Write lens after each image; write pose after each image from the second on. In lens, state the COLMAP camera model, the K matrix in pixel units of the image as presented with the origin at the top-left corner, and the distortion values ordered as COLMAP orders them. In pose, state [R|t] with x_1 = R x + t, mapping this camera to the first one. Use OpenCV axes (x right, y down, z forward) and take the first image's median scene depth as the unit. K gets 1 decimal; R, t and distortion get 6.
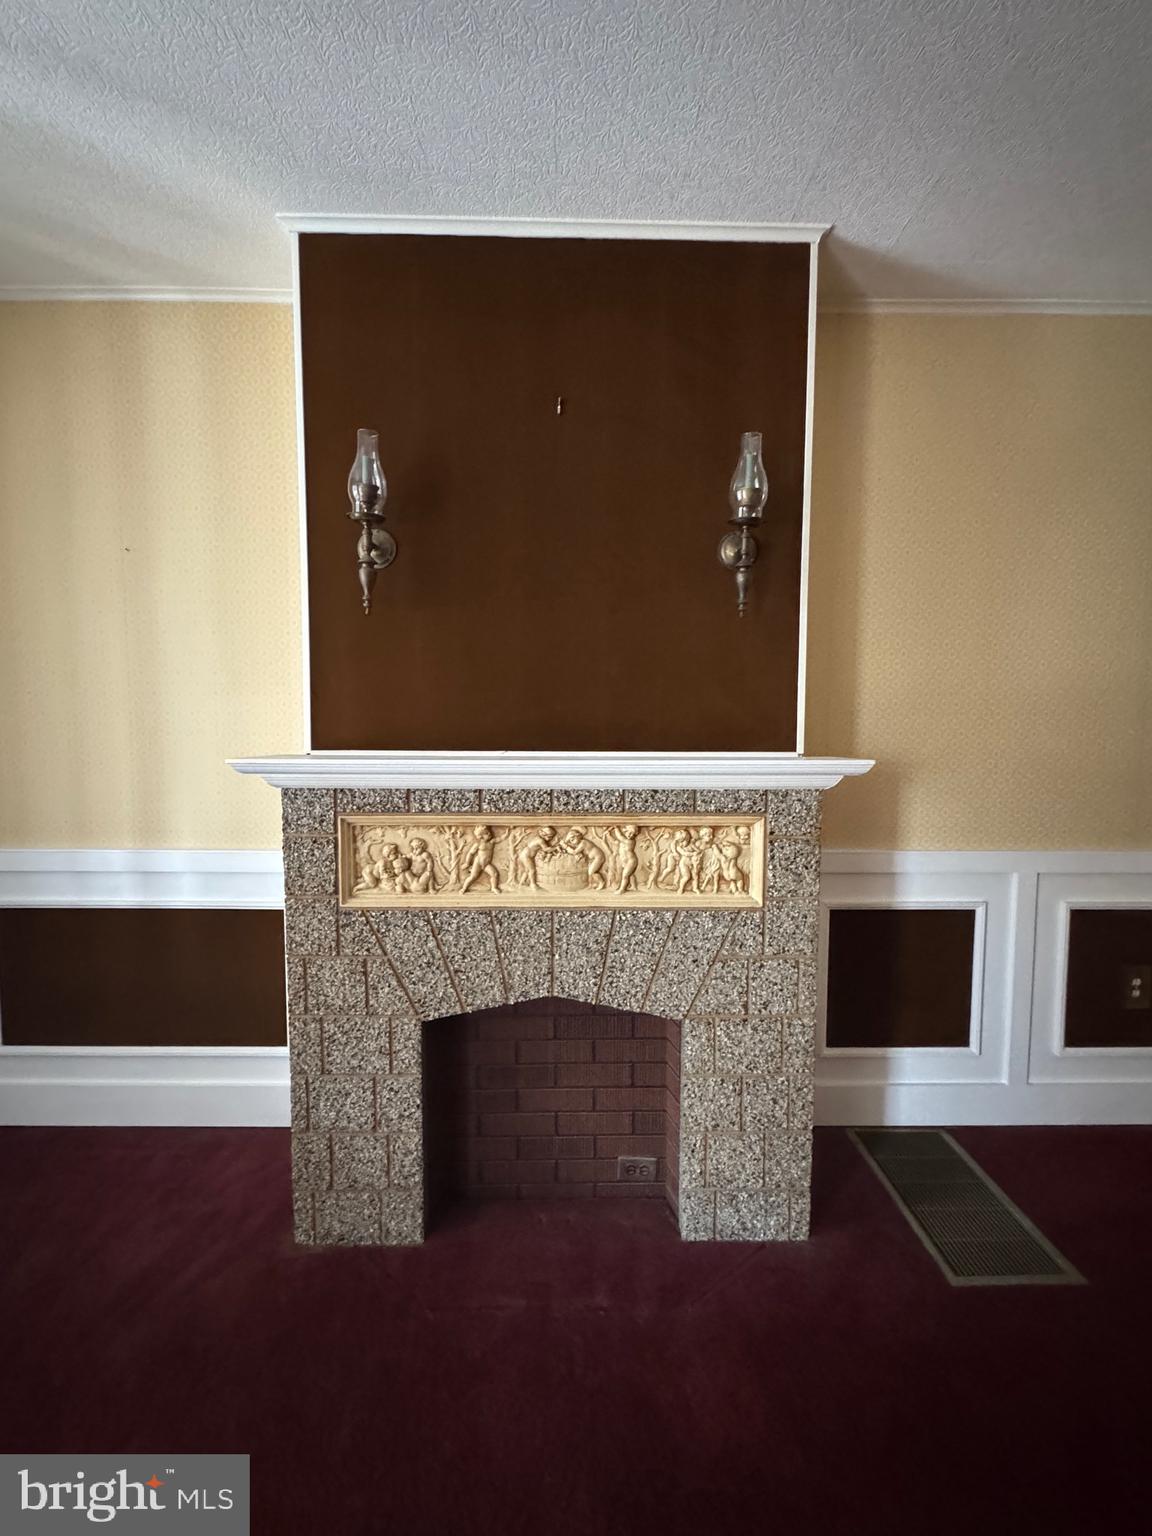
lens RADIAL K [[666.3, 0, 576.0], [0, 666.3, 768.0], [0, 0, 1]] dist [-0.001648, -0.000189]
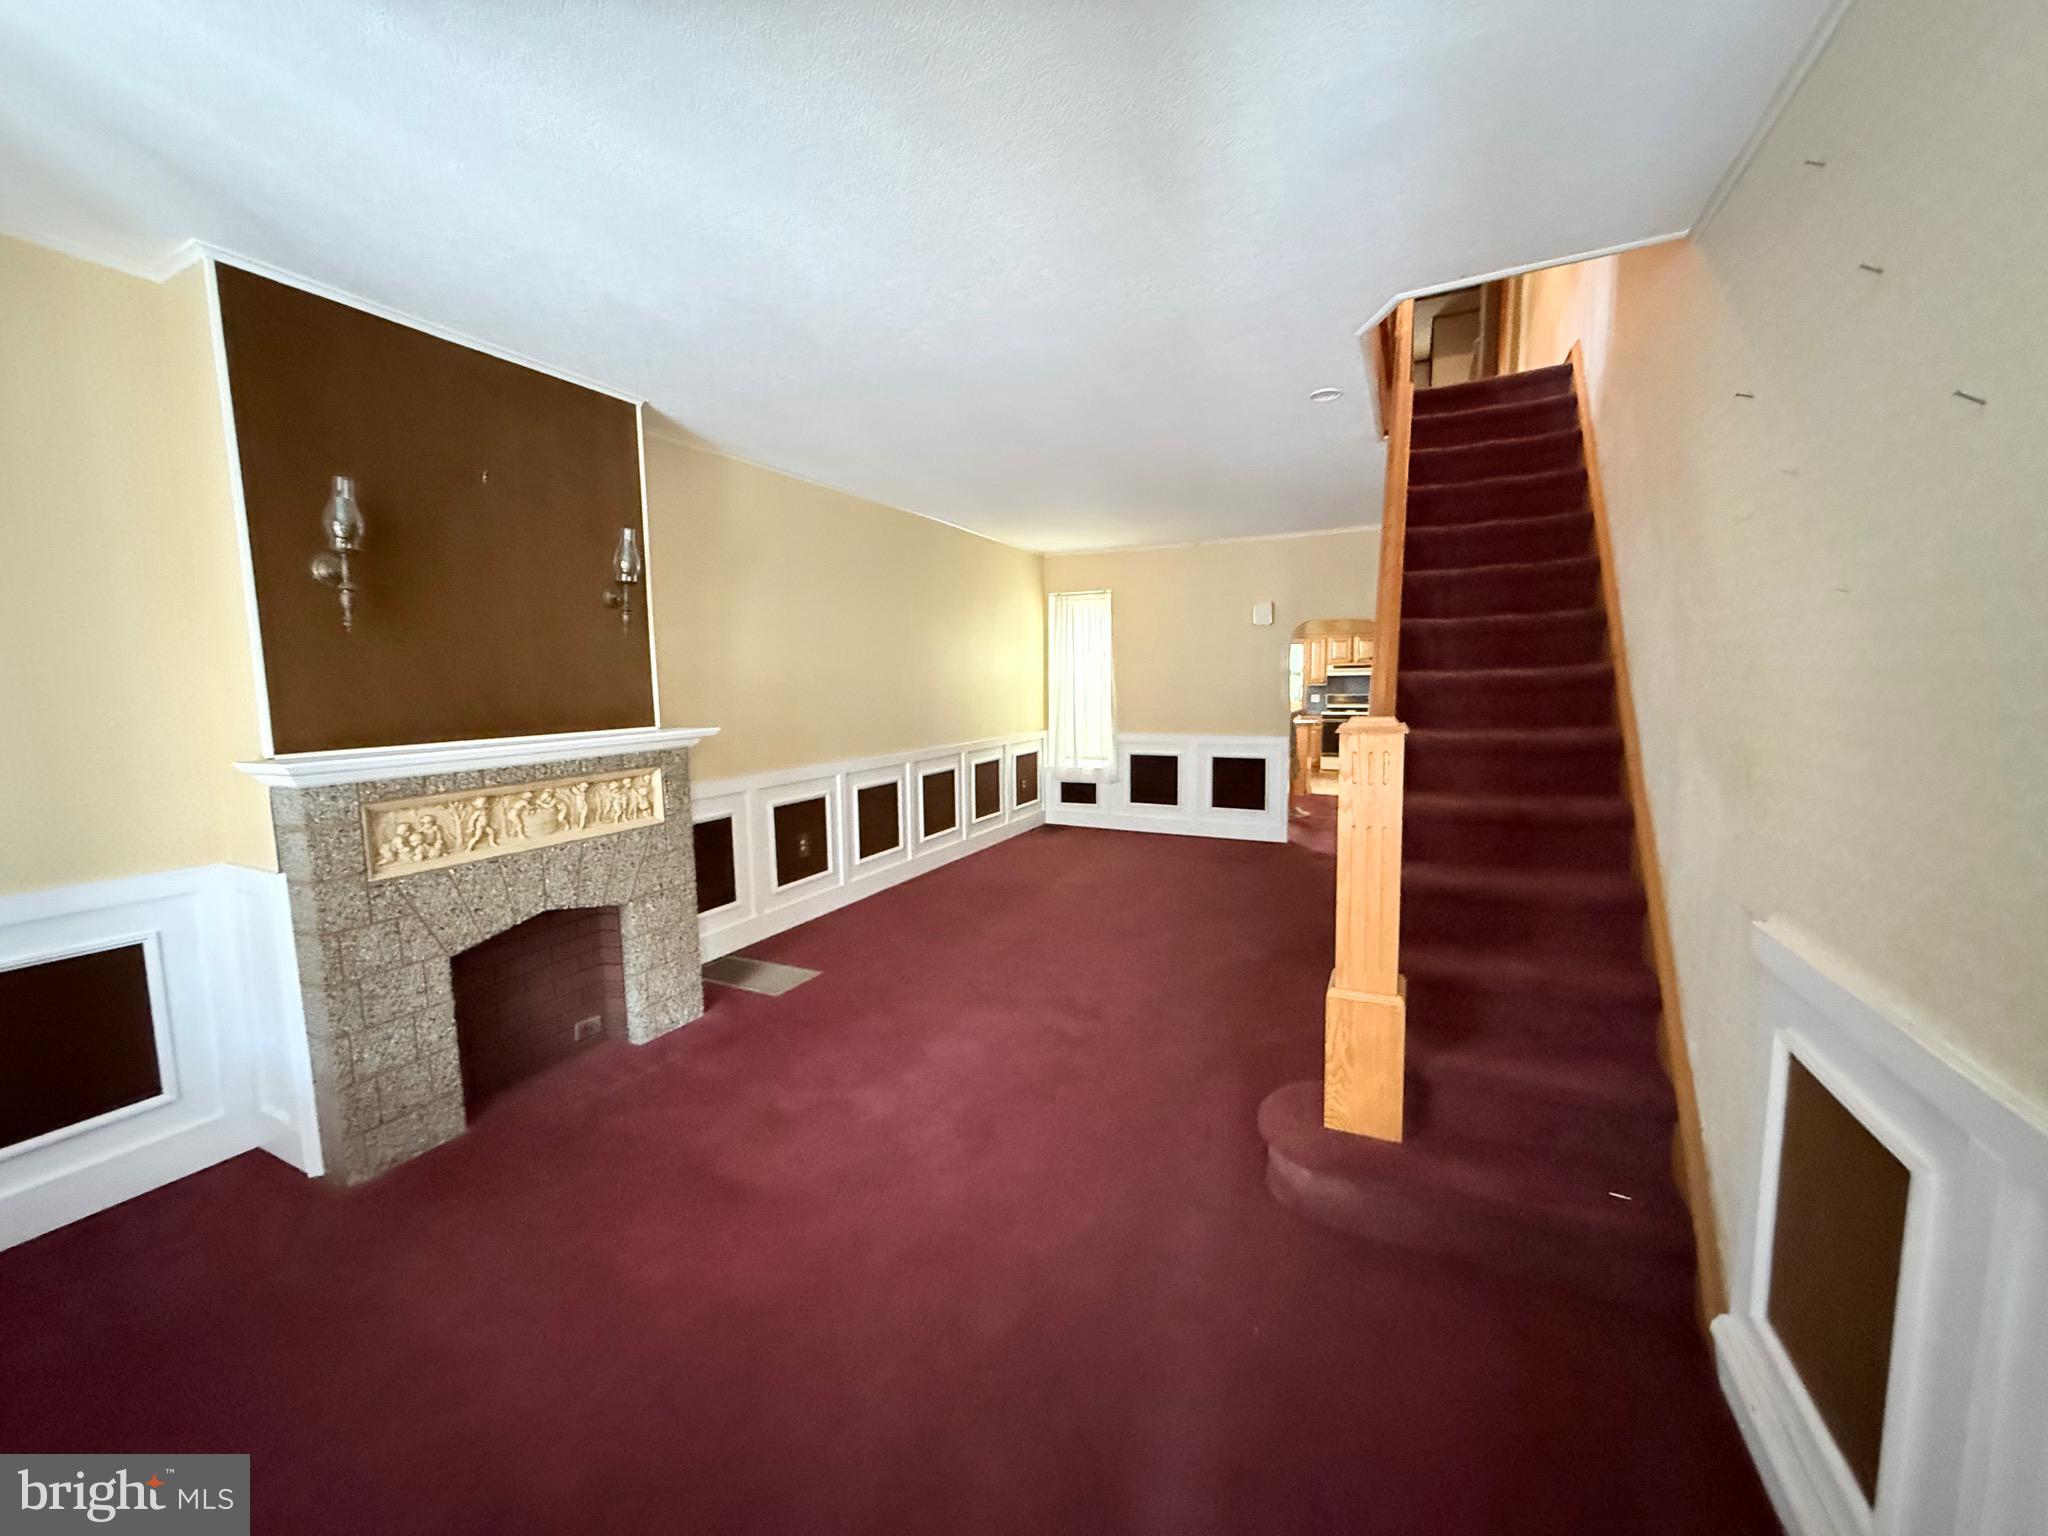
lens RADIAL K [[814.9, 0, 1018.0], [0, 814.9, 763.9], [0, 0, 1]] dist [-0.001047, 0.000150]
pose [[0.449953, -0.107957, 0.886503, -1.084678], [0.077363, 0.993647, 0.081738, -0.029437], [-0.889695, 0.031804, 0.455446, -0.685576]]
